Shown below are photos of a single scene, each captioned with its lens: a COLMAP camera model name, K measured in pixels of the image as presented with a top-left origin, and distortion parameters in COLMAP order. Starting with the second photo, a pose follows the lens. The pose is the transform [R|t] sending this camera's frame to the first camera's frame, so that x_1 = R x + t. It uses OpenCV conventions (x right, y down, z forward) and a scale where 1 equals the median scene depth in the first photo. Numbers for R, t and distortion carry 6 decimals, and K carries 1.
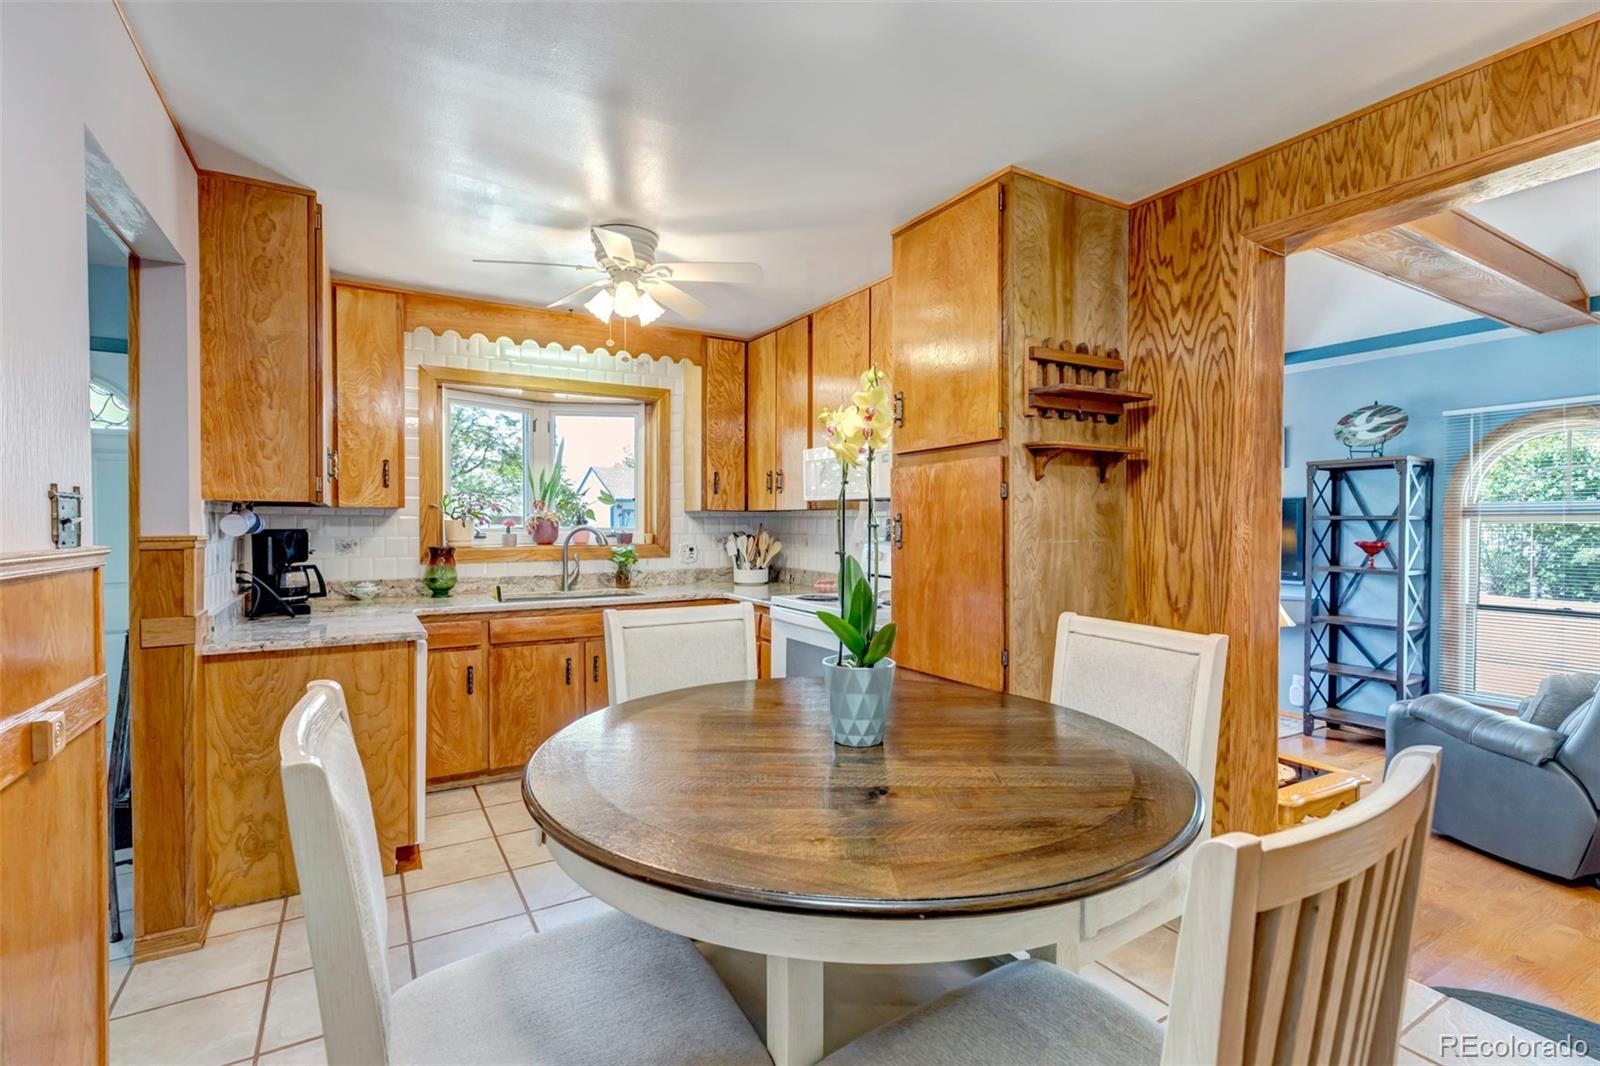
lens RADIAL K [[737.4, 0, 810.0], [0, 737.4, 536.6], [0, 0, 1]] dist [0.001097, 0.004393]
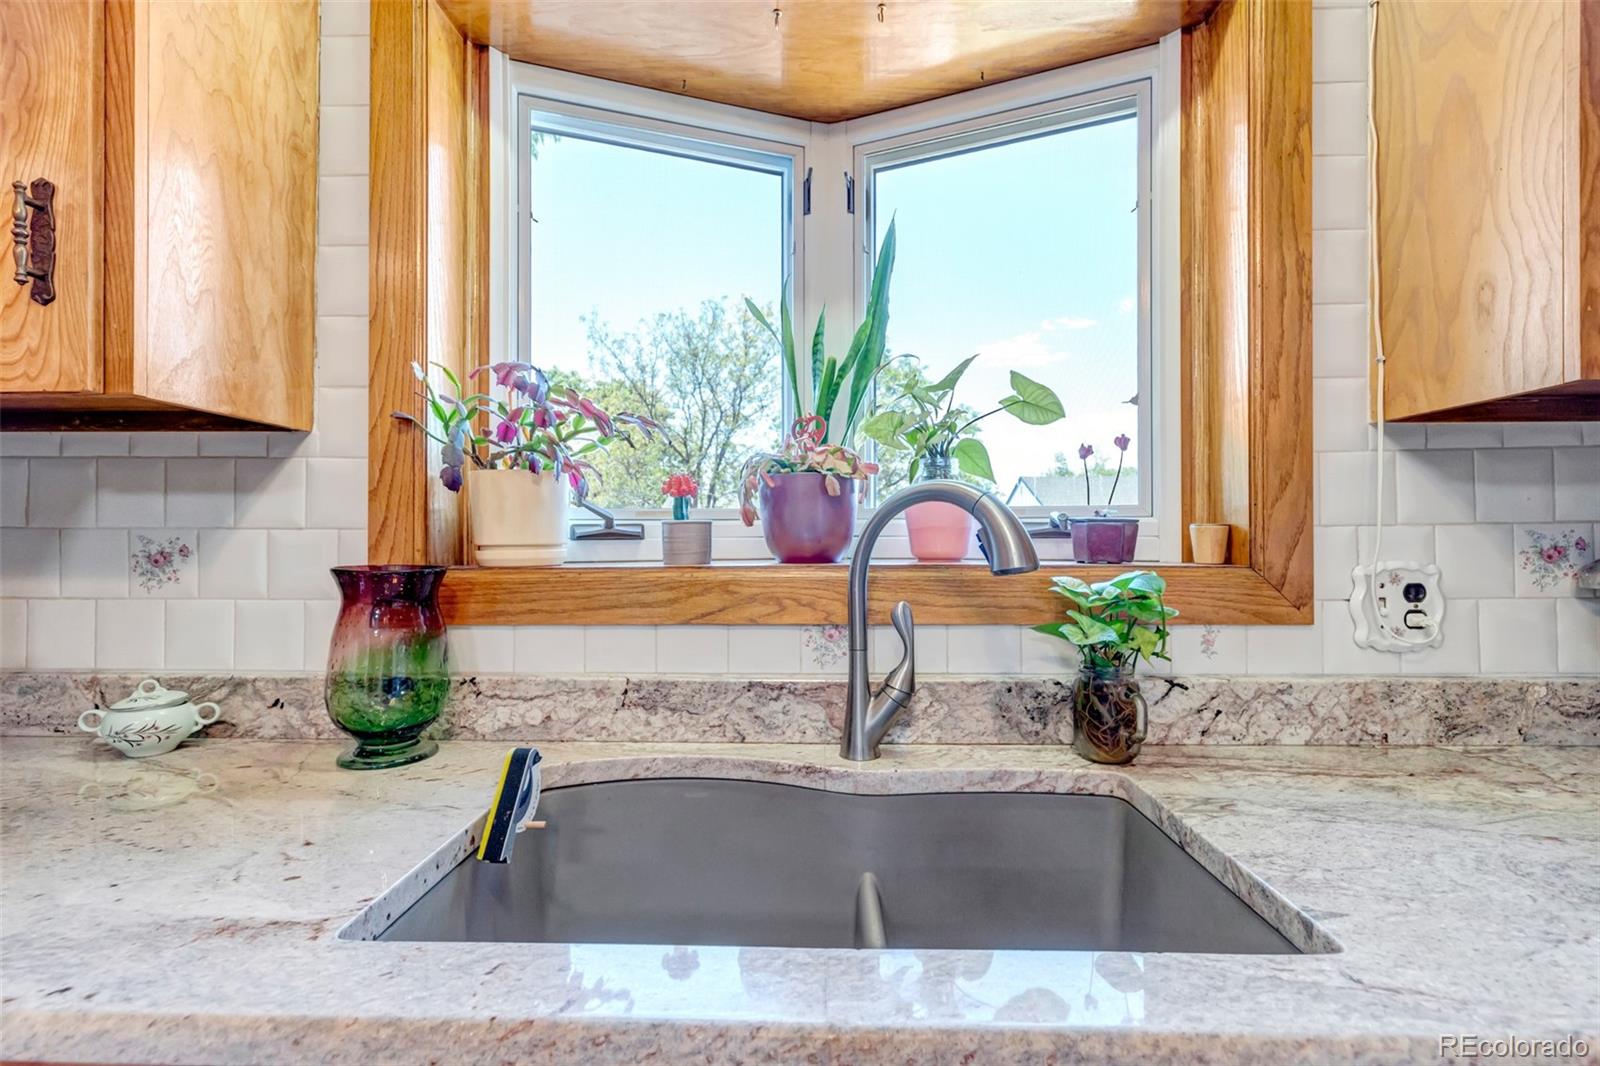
lens RADIAL K [[737.4, 0, 795.3], [0, 737.4, 533.5], [0, 0, 1]] dist [0.001097, 0.004393]
pose [[0.832255, -0.008553, -0.554326, -0.247645], [-0.006954, 0.999641, -0.025865, 0.008530], [0.554349, 0.025381, 0.831897, 0.906923]]
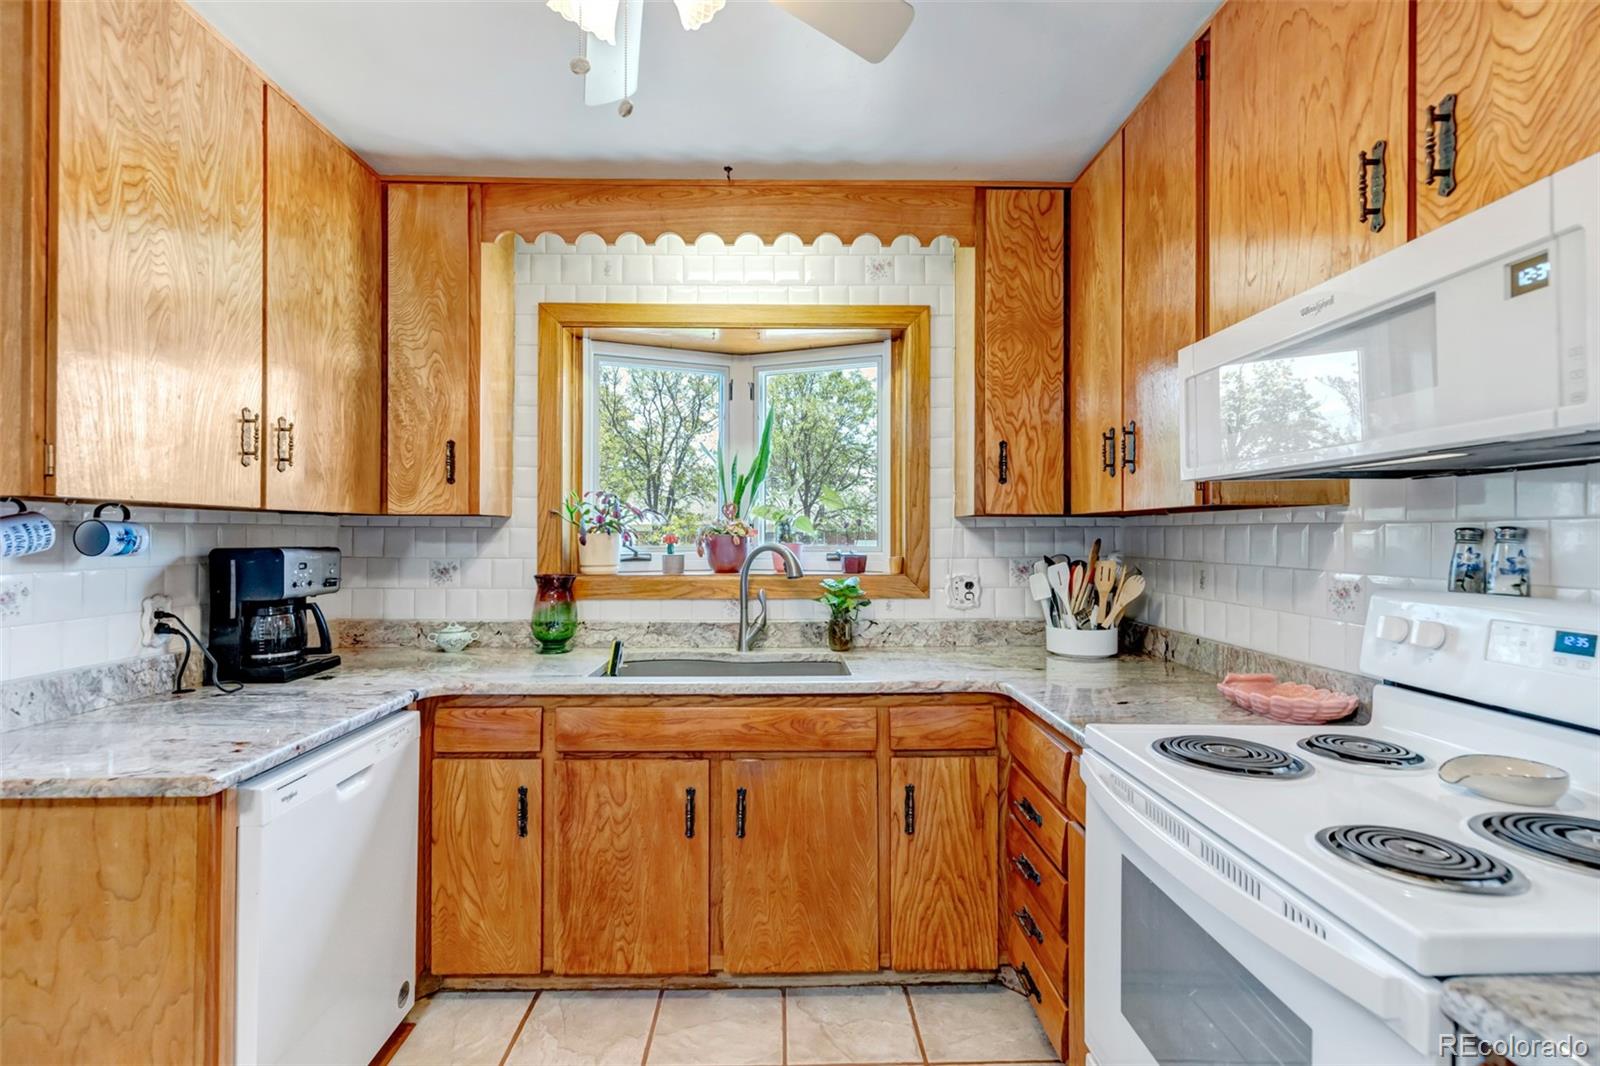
lens RADIAL K [[737.4, 0, 800.7], [0, 737.4, 533.7], [0, 0, 1]] dist [0.001097, 0.004393]
pose [[0.865223, -0.003414, -0.501375, 0.013485], [-0.009366, 0.999692, -0.022970, -0.010004], [0.501299, 0.024570, 0.864925, 0.575044]]
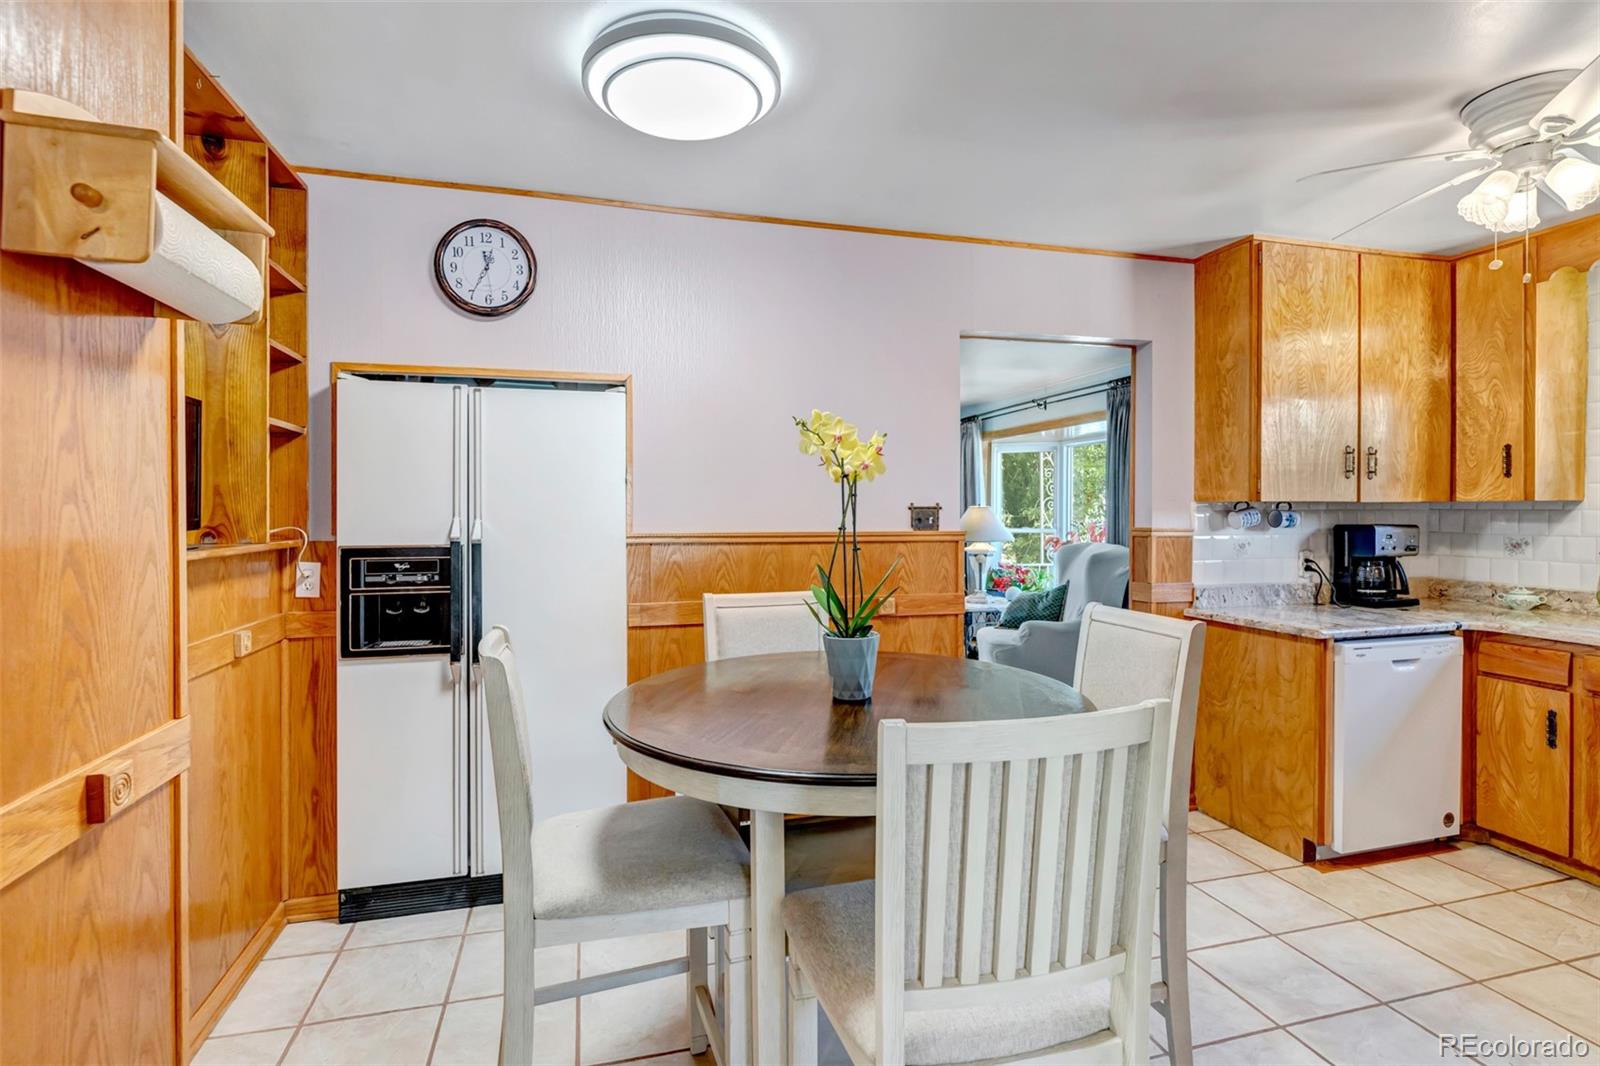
lens RADIAL K [[776.4, 0, 777.3], [0, 776.4, 514.9], [0, 0, 1]] dist [-0.009643, -0.000140]
pose [[-0.293225, 0.004674, -0.956032, 0.490094], [-0.016957, 0.999805, 0.010089, -0.017545], [0.955893, 0.019170, -0.293089, 0.445695]]
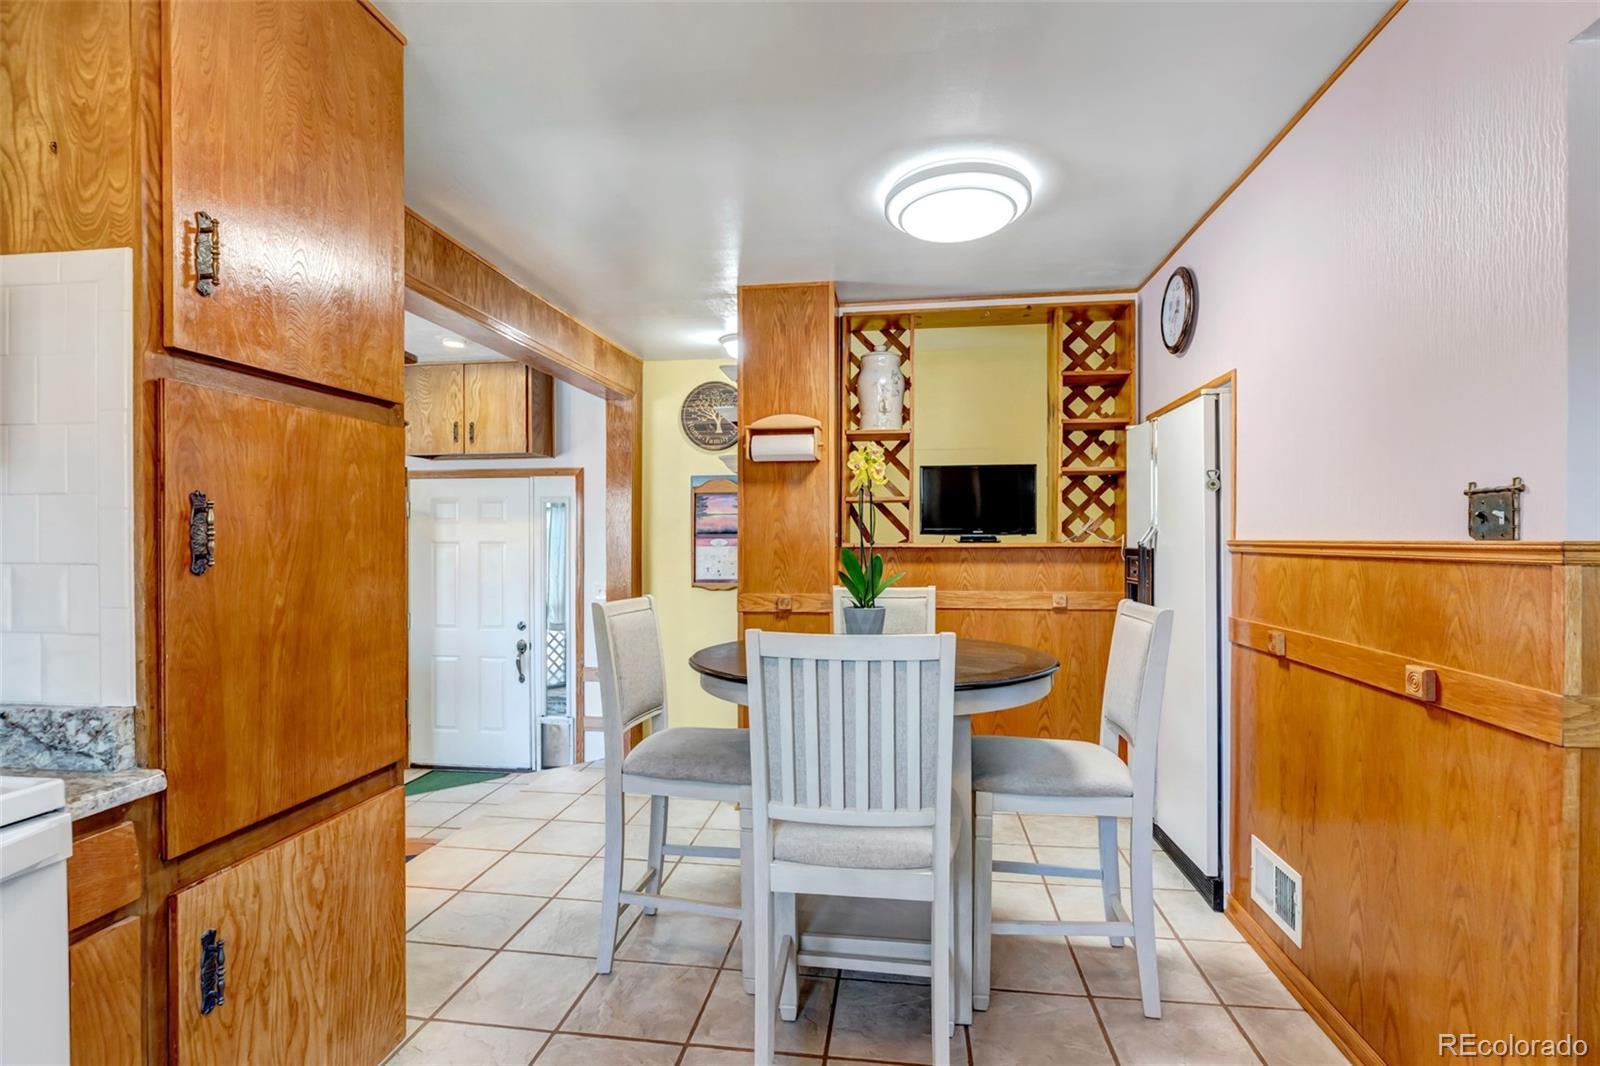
lens RADIAL K [[776.4, 0, 804.0], [0, 776.4, 540.1], [0, 0, 1]] dist [-0.009643, -0.000140]
pose [[-0.762163, 0.000075, 0.647386, -0.340853], [0.012226, 0.999823, 0.014278, -0.004520], [-0.647270, 0.018797, -0.762029, 0.865712]]
